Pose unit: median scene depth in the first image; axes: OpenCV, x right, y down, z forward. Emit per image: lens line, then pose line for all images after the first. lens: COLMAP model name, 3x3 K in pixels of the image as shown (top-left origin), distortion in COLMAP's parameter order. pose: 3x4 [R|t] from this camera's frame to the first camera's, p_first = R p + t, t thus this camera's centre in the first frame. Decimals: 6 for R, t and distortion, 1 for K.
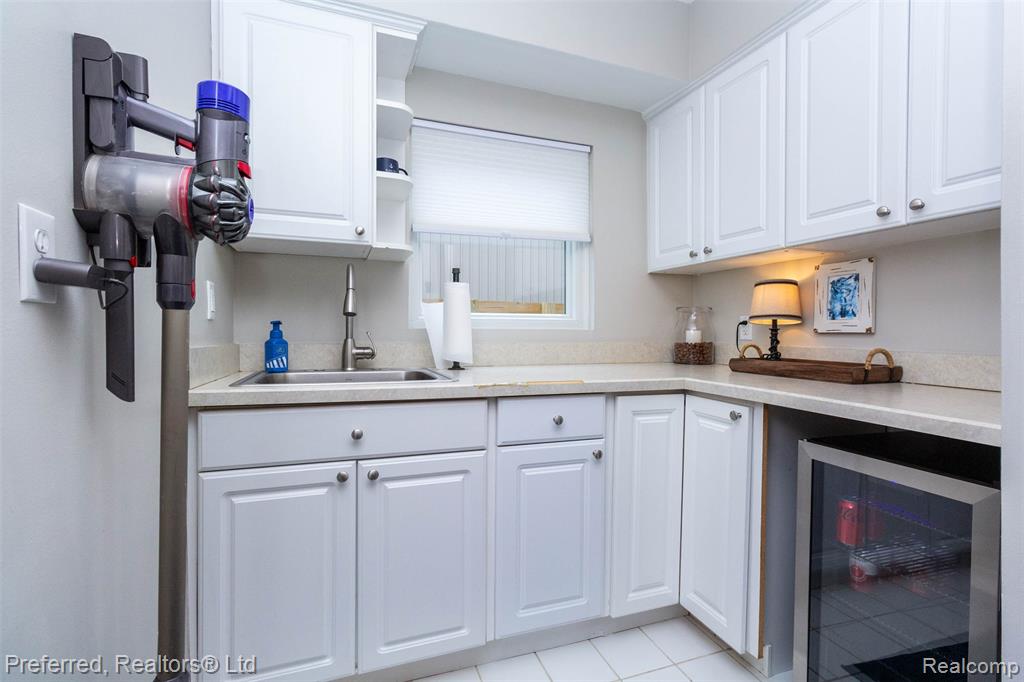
lens RADIAL K [[480.6, 0, 511.7], [0, 480.6, 335.7], [0, 0, 1]] dist [0.000099, 0.001436]
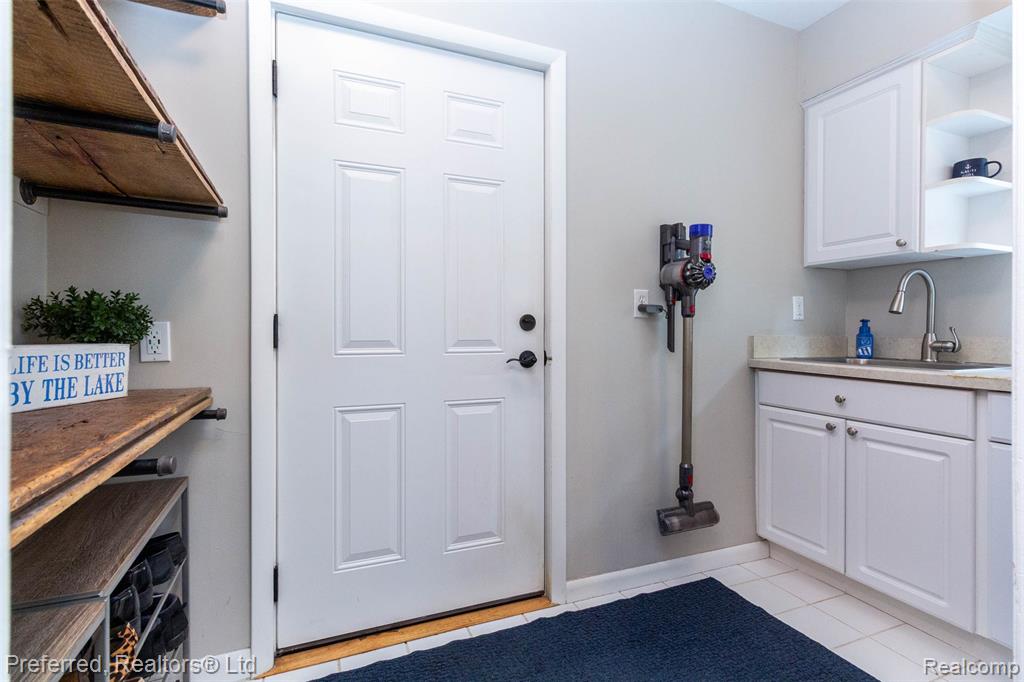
lens RADIAL K [[480.6, 0, 512.1], [0, 480.6, 338.7], [0, 0, 1]] dist [0.000099, 0.001436]
pose [[0.052175, 0.009426, -0.998593, 0.999029], [-0.007838, 0.999929, 0.009029, 0.023203], [0.998607, 0.007356, 0.052245, -0.028409]]
